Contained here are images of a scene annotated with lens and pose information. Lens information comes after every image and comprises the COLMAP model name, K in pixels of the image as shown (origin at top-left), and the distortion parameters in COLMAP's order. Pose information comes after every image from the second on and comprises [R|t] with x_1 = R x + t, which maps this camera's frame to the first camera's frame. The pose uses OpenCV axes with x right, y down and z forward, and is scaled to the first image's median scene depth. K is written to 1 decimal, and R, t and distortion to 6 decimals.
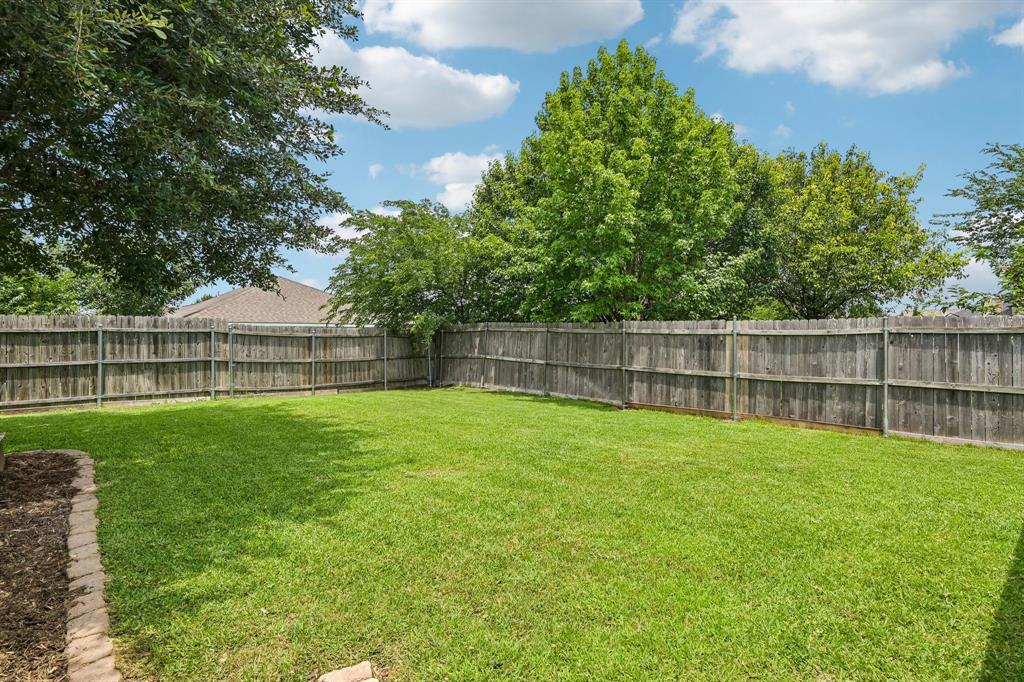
lens RADIAL K [[514.5, 0, 512.0], [0, 514.5, 341.0], [0, 0, 1]] dist [-0.001365, 0.000051]
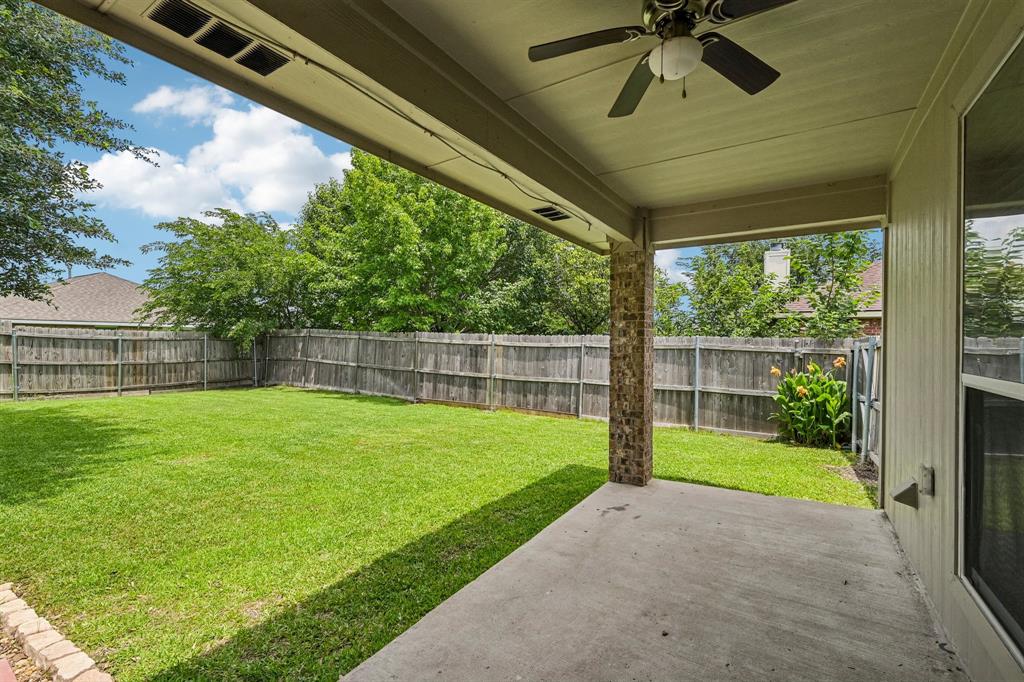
lens RADIAL K [[461.7, 0, 513.1], [0, 461.7, 347.8], [0, 0, 1]] dist [0.000413, 0.000103]
pose [[0.960609, 0.012519, 0.277620, 0.117730], [-0.015855, 0.999827, 0.009776, -0.013773], [-0.277450, -0.013793, 0.960641, -0.107748]]
